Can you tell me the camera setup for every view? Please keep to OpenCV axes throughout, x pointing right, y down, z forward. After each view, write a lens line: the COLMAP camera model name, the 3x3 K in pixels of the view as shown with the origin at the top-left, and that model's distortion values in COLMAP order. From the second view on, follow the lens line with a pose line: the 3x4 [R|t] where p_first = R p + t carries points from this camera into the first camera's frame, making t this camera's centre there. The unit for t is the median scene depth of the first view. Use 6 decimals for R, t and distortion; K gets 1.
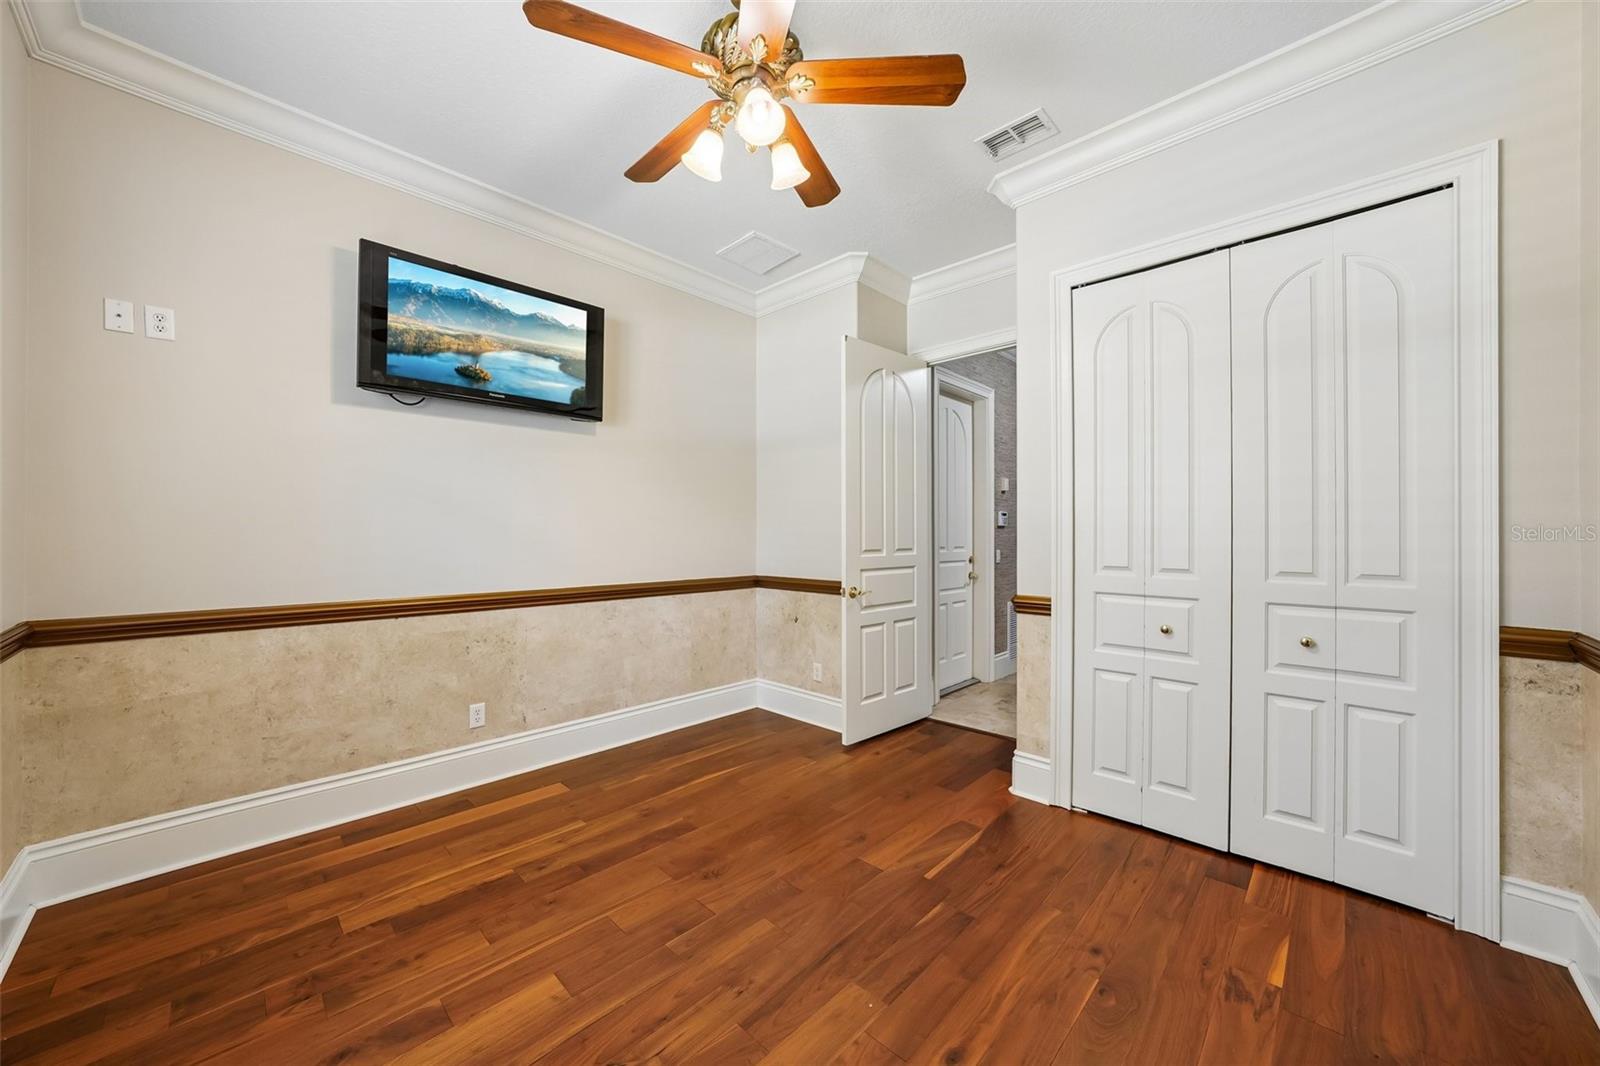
lens RADIAL K [[551.4, 0, 801.0], [0, 551.4, 531.0], [0, 0, 1]] dist [-0.030262, 0.006163]
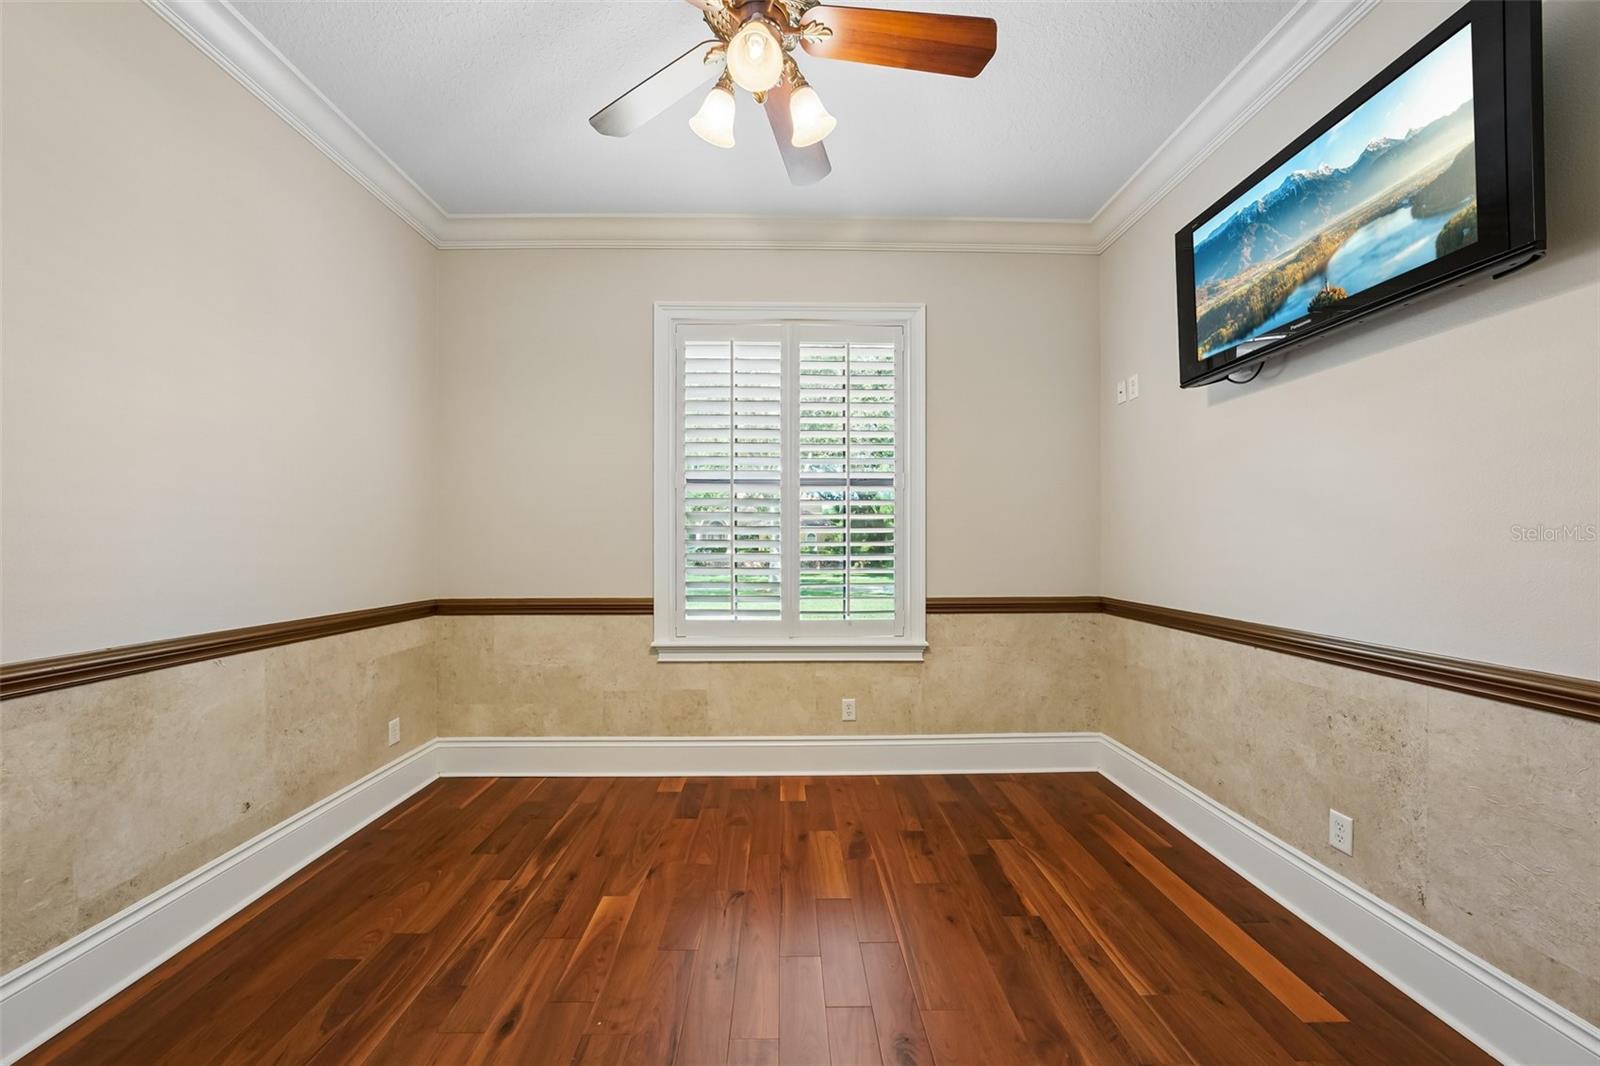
lens RADIAL K [[593.3, 0, 797.2], [0, 593.3, 522.2], [0, 0, 1]] dist [-0.033783, 0.000056]
pose [[-0.696478, -0.025662, -0.717119, 0.381165], [-0.004051, 0.999485, -0.031833, 0.003476], [0.717567, -0.019266, -0.696223, 1.175075]]
